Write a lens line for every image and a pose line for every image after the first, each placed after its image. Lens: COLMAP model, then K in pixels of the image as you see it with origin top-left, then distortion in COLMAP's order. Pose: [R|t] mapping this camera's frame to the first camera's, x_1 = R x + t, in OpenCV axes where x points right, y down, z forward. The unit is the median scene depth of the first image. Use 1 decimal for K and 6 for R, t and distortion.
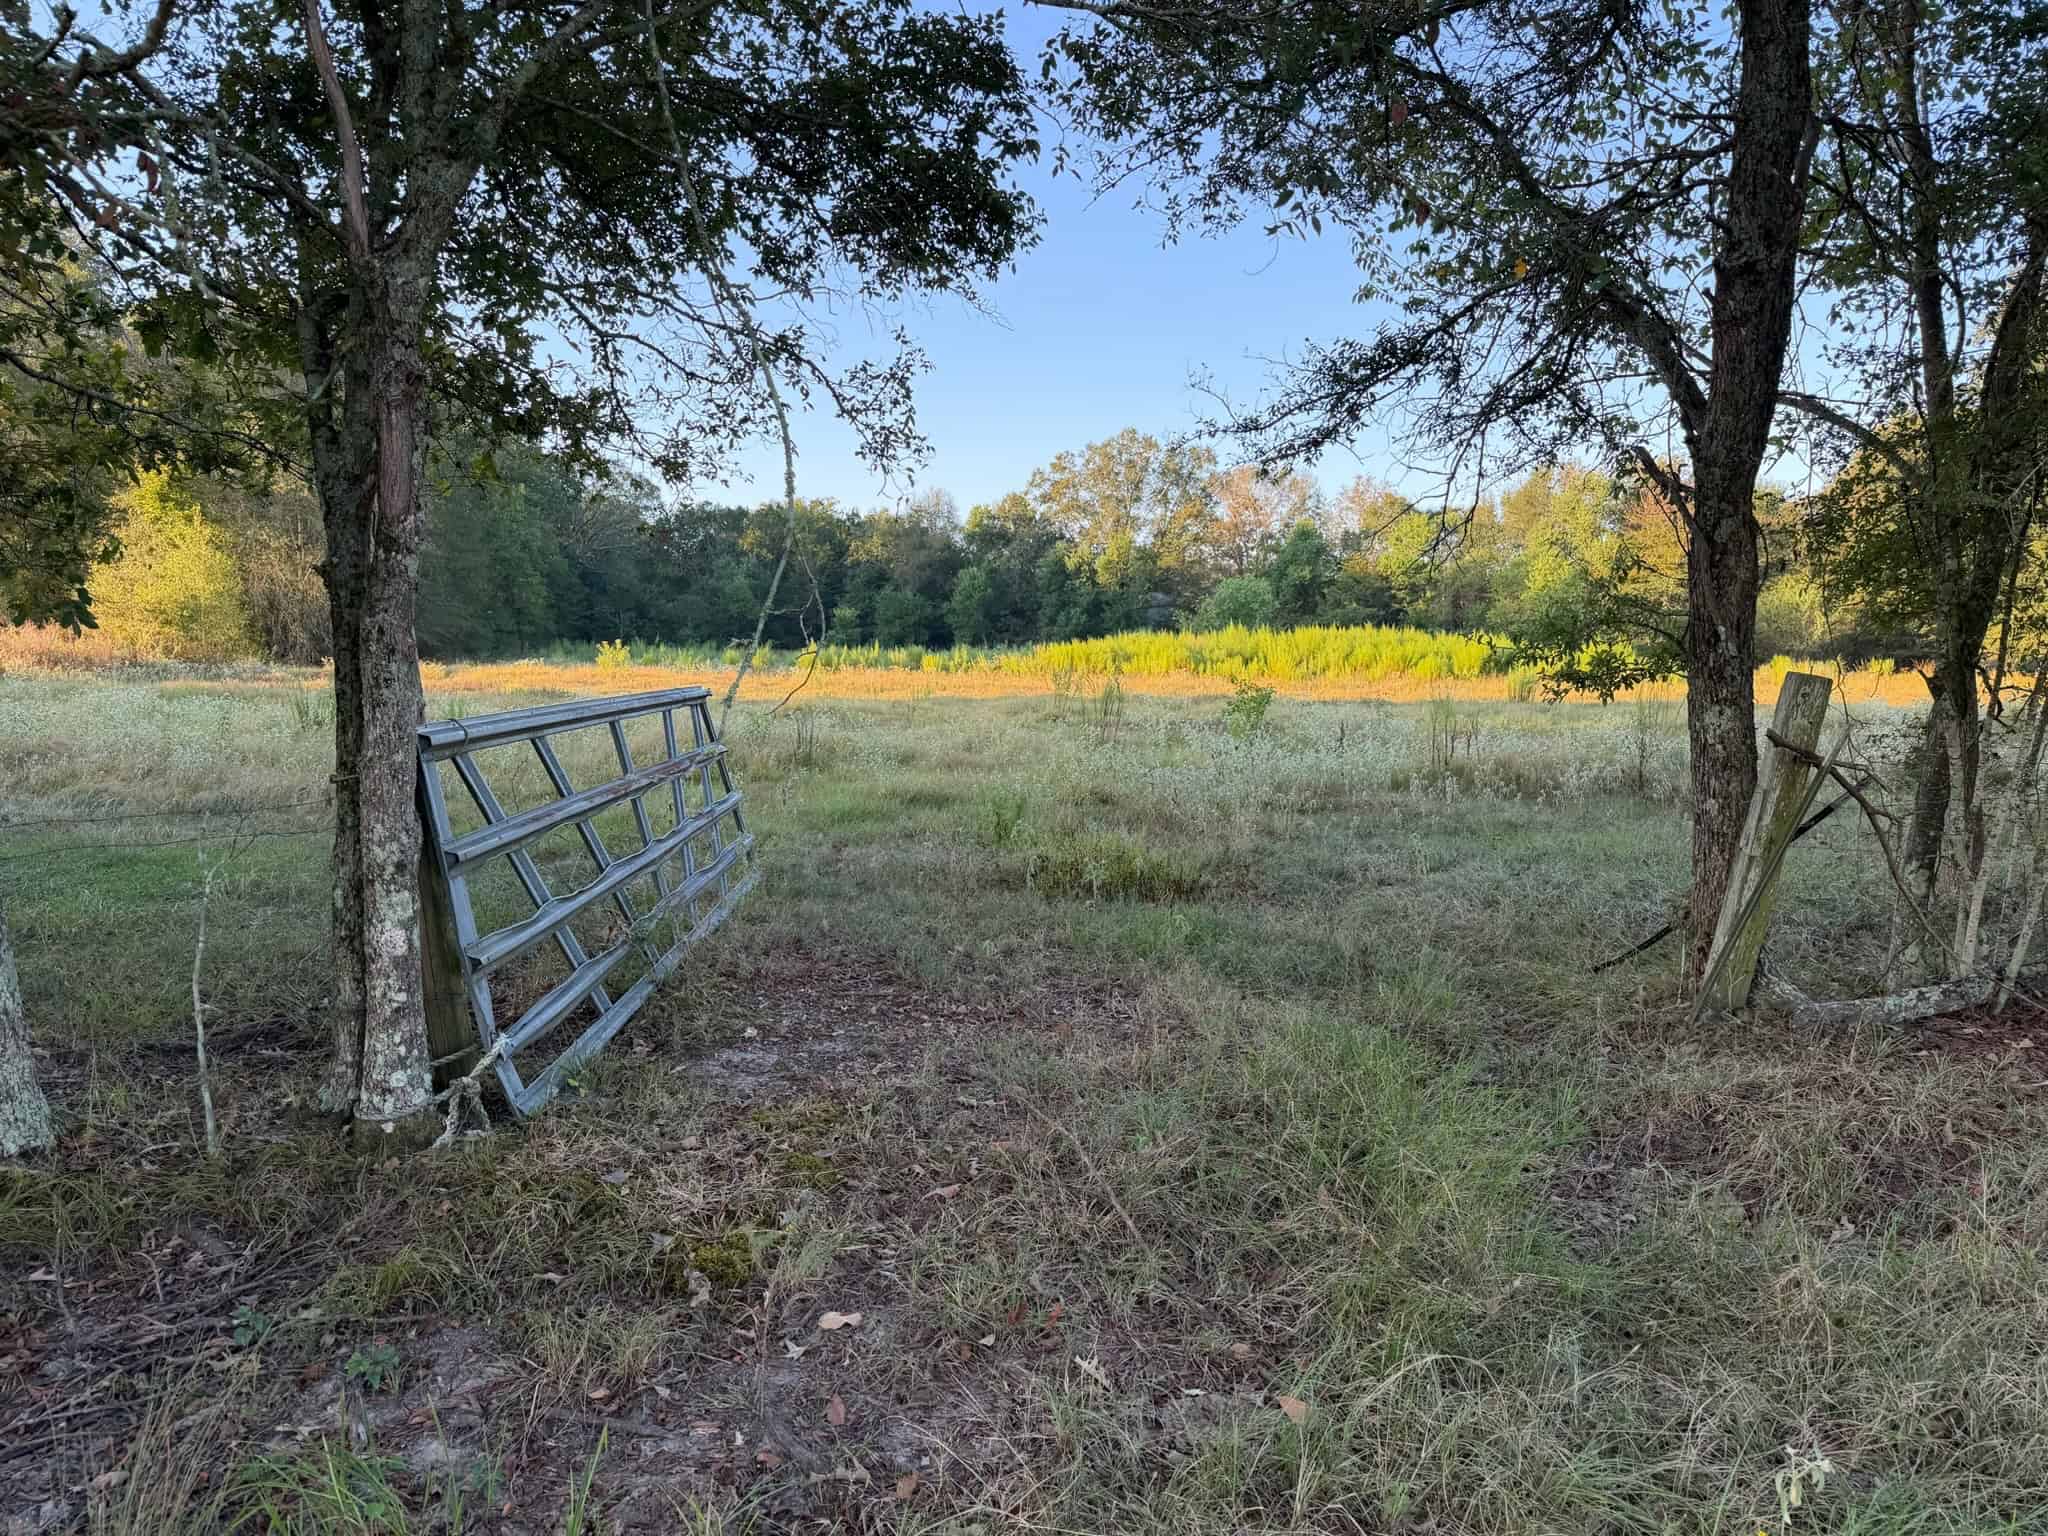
lens RADIAL K [[1395.0, 0, 1002.1], [0, 1395.0, 786.3], [0, 0, 1]] dist [0.061190, -0.049599]
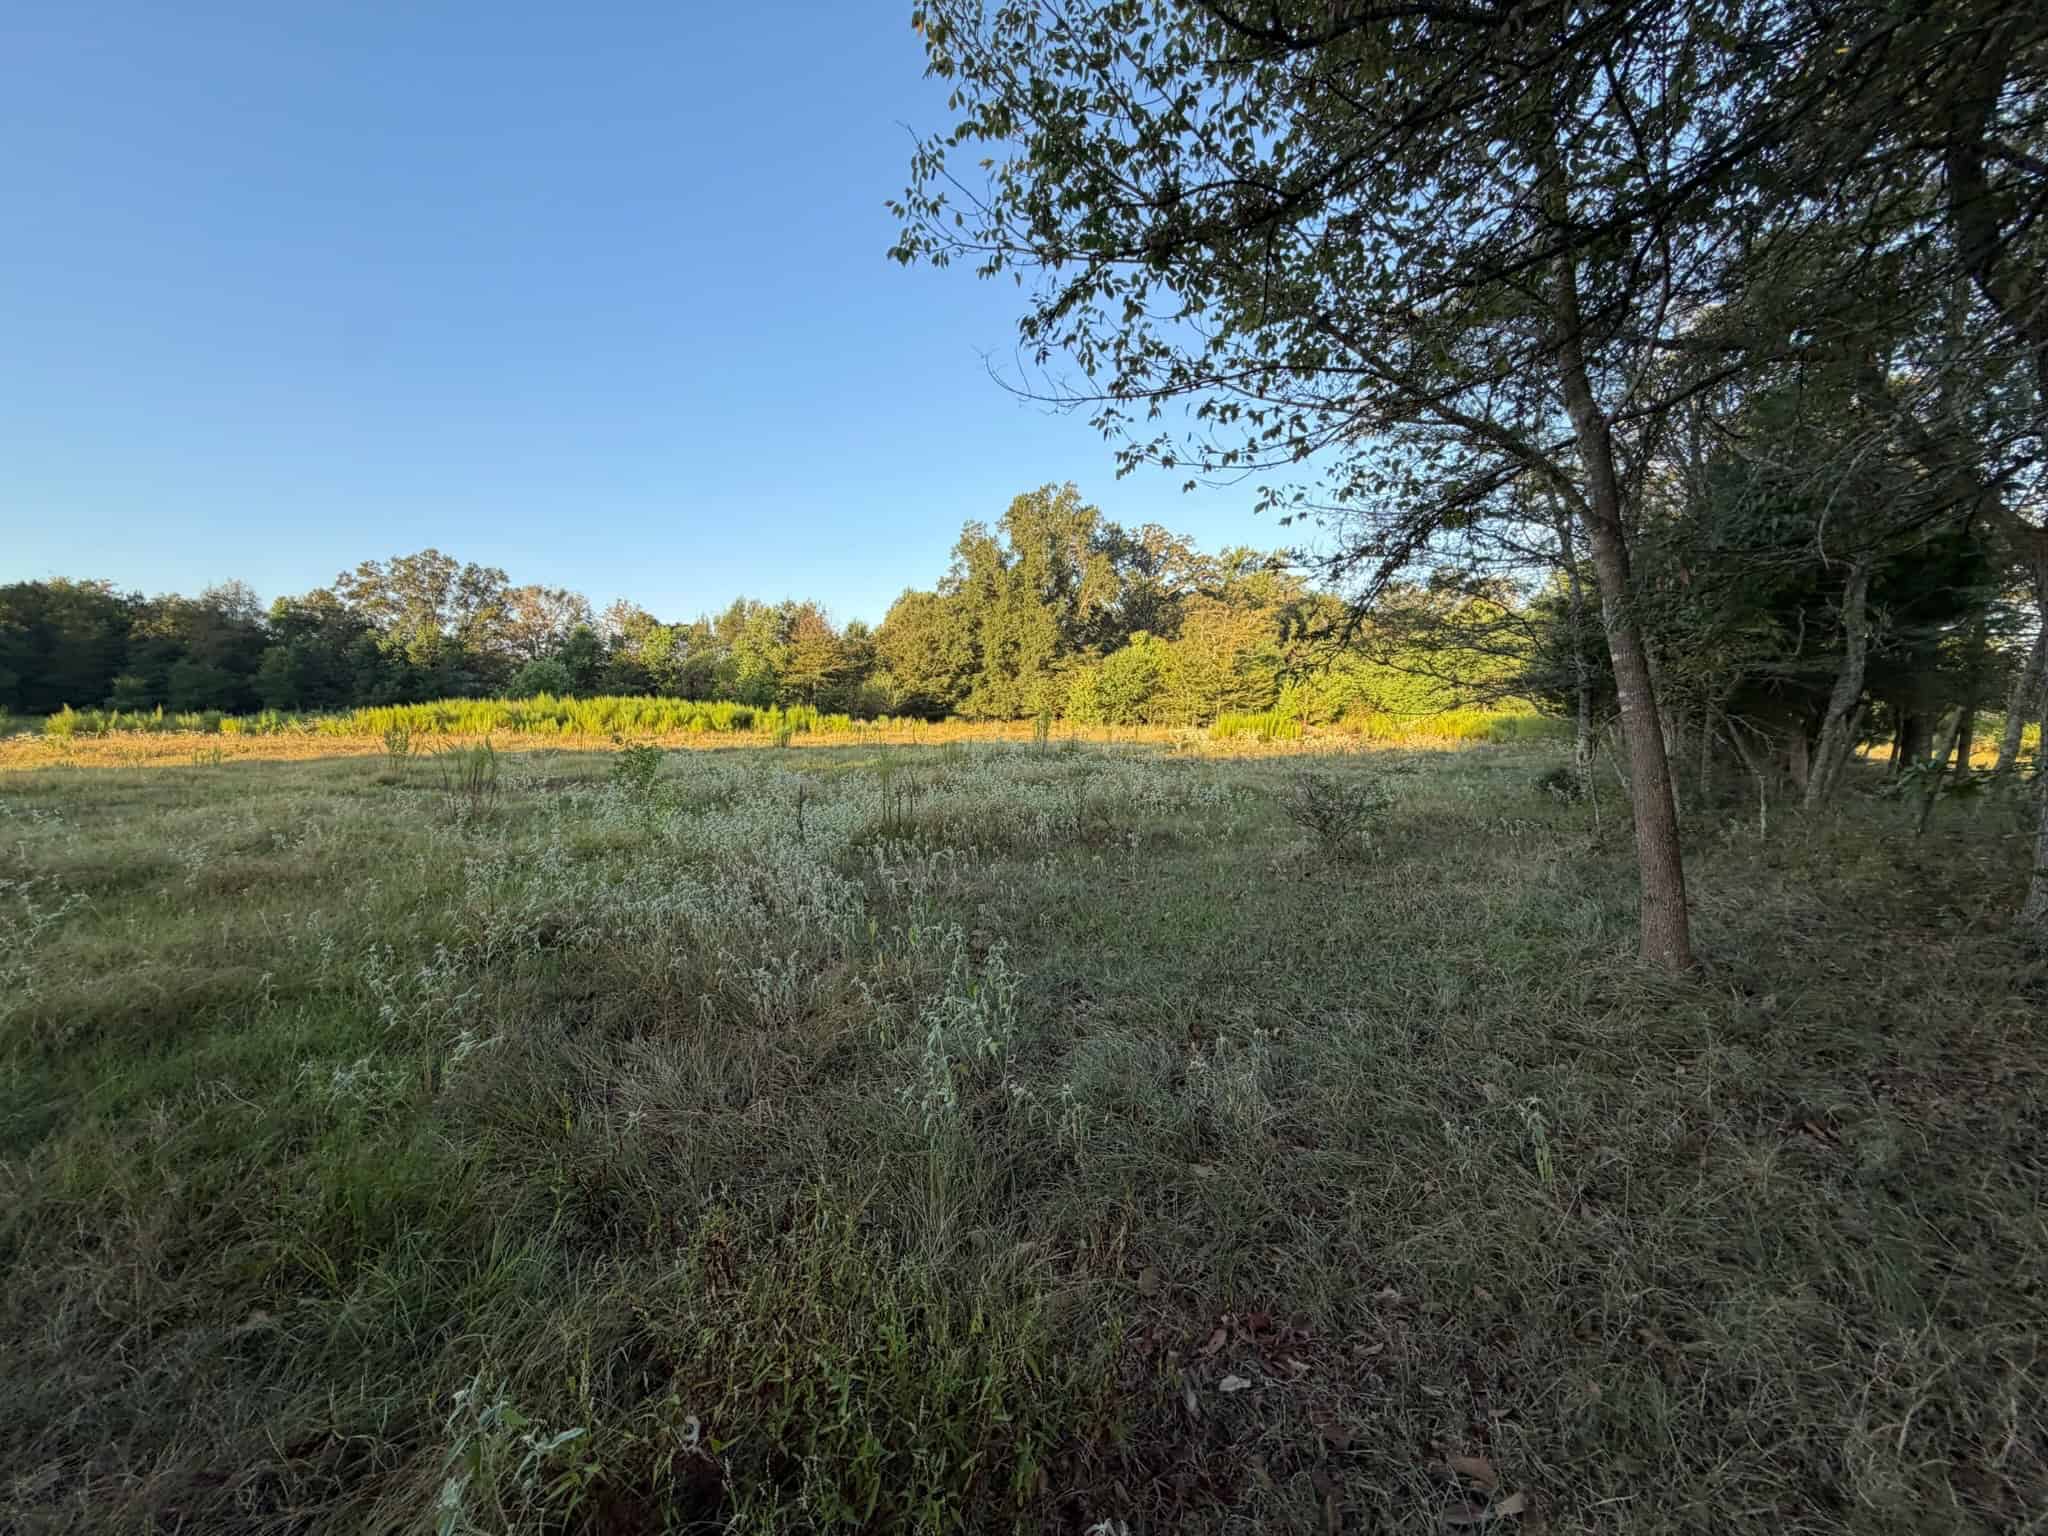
lens RADIAL K [[813.4, 0, 1014.8], [0, 813.4, 769.3], [0, 0, 1]] dist [-0.000676, 0.000468]
pose [[0.759394, -0.050820, 0.648644, -0.000048], [0.068770, 0.997630, -0.002349, -0.006125], [-0.646987, 0.046391, 0.761089, 0.066145]]
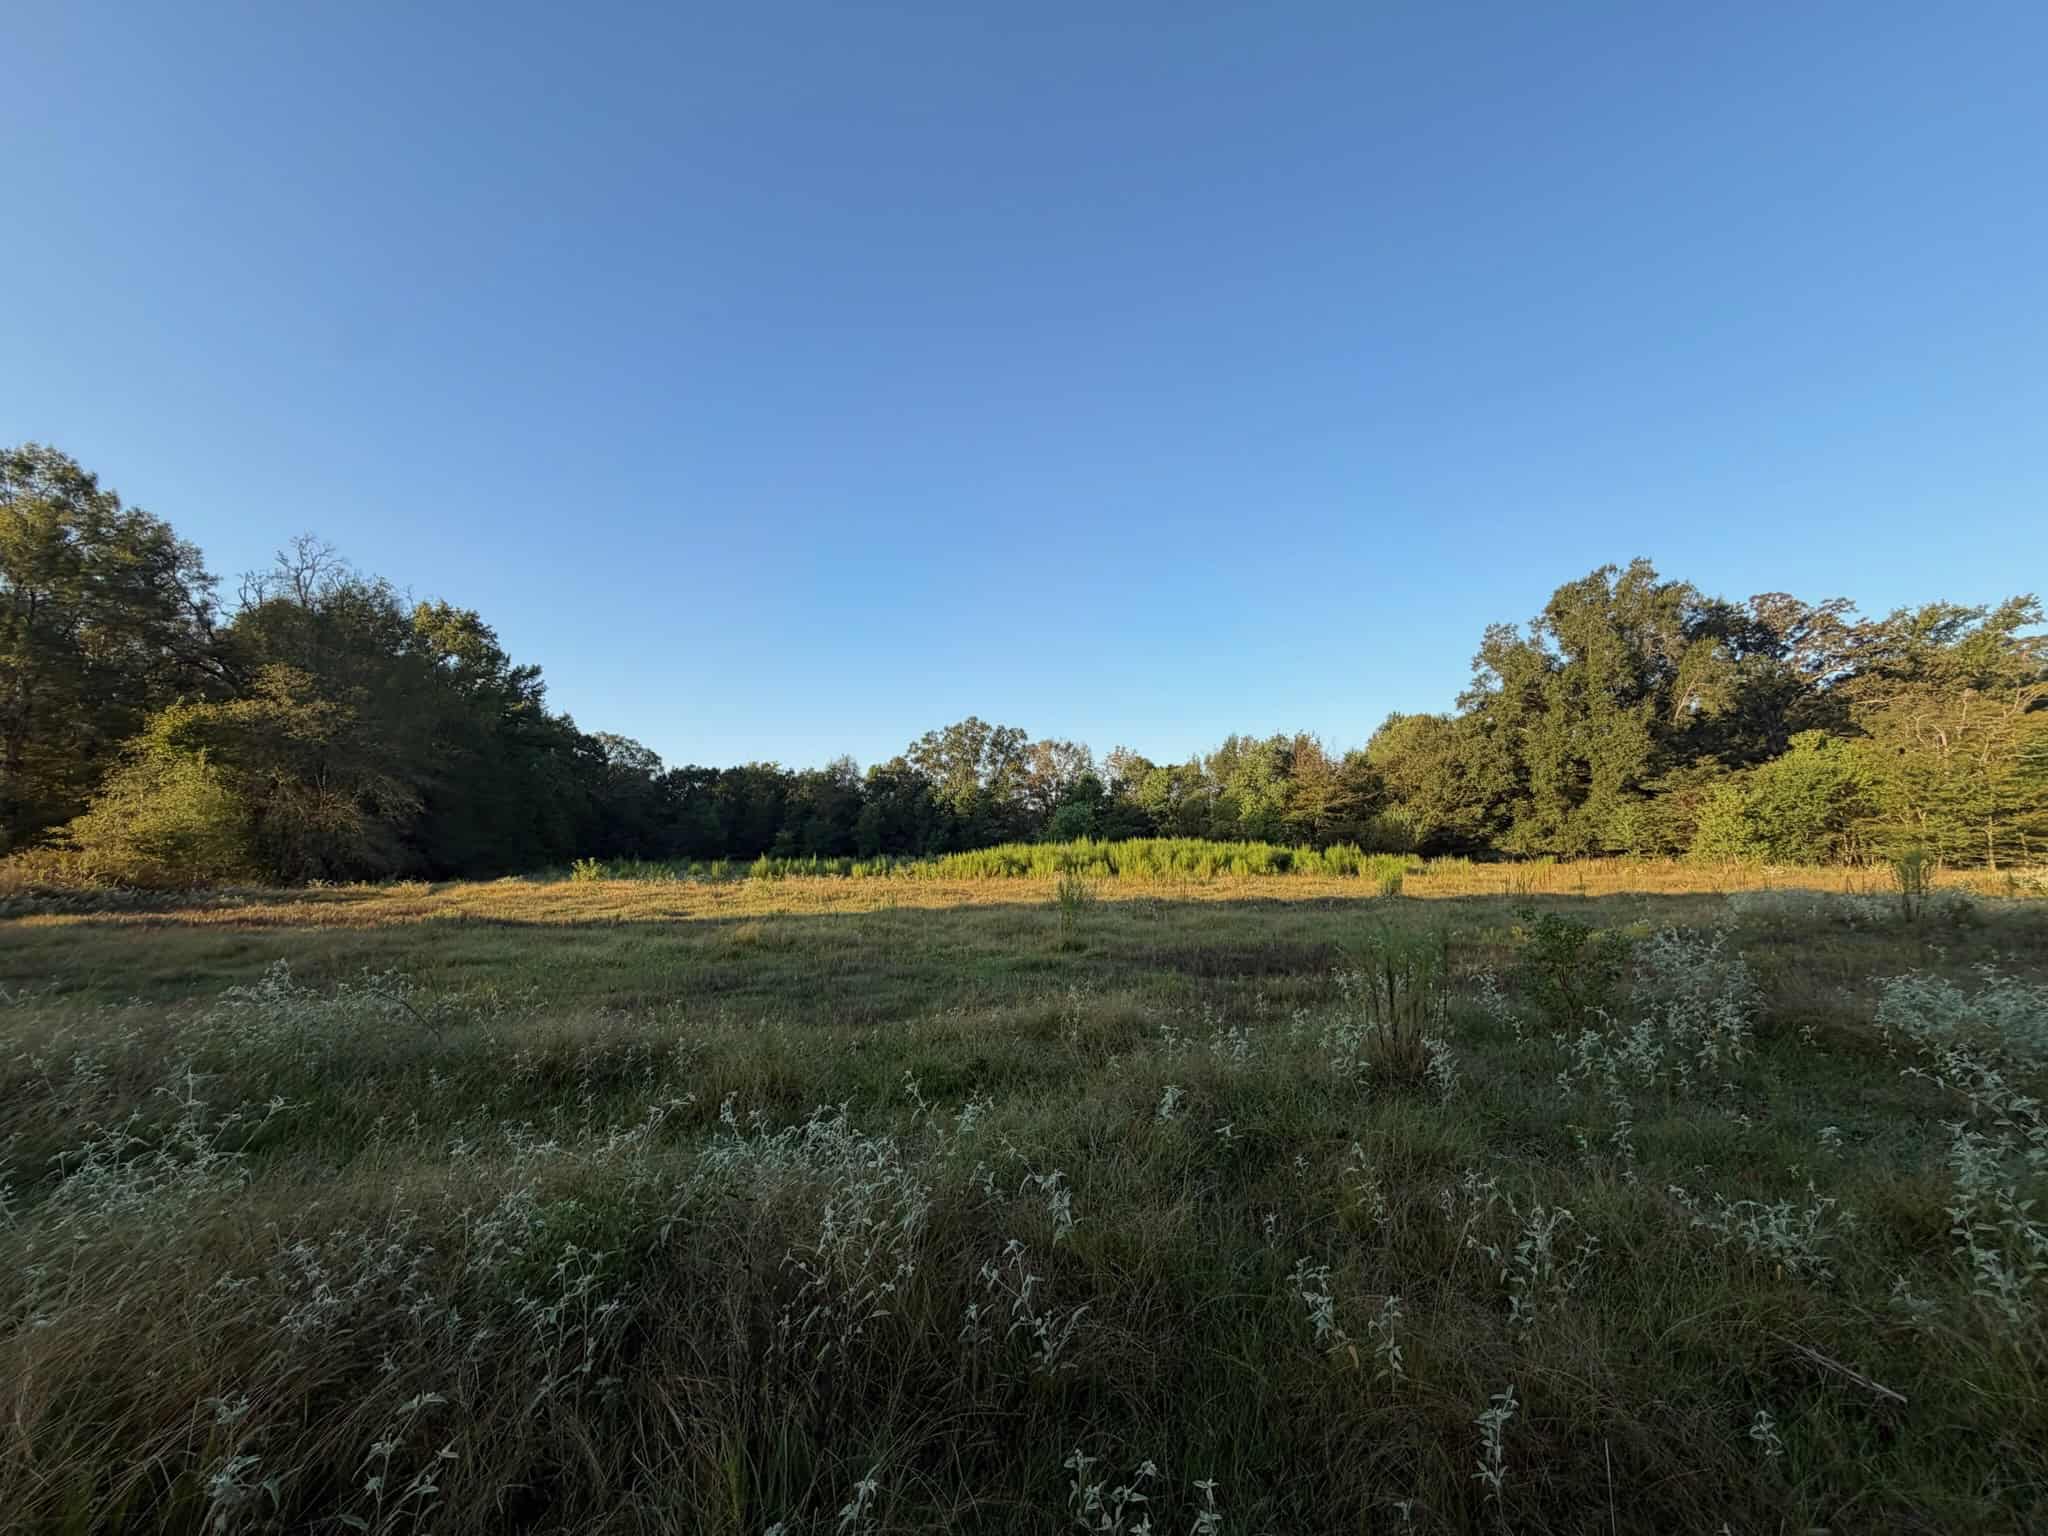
lens RADIAL K [[813.4, 0, 1018.1], [0, 813.4, 775.3], [0, 0, 1]] dist [-0.000676, 0.000468]
pose [[0.984998, -0.001619, 0.172558, -0.019558], [0.035086, 0.980949, -0.191071, -0.014281], [-0.168961, 0.194259, 0.966290, 0.129145]]
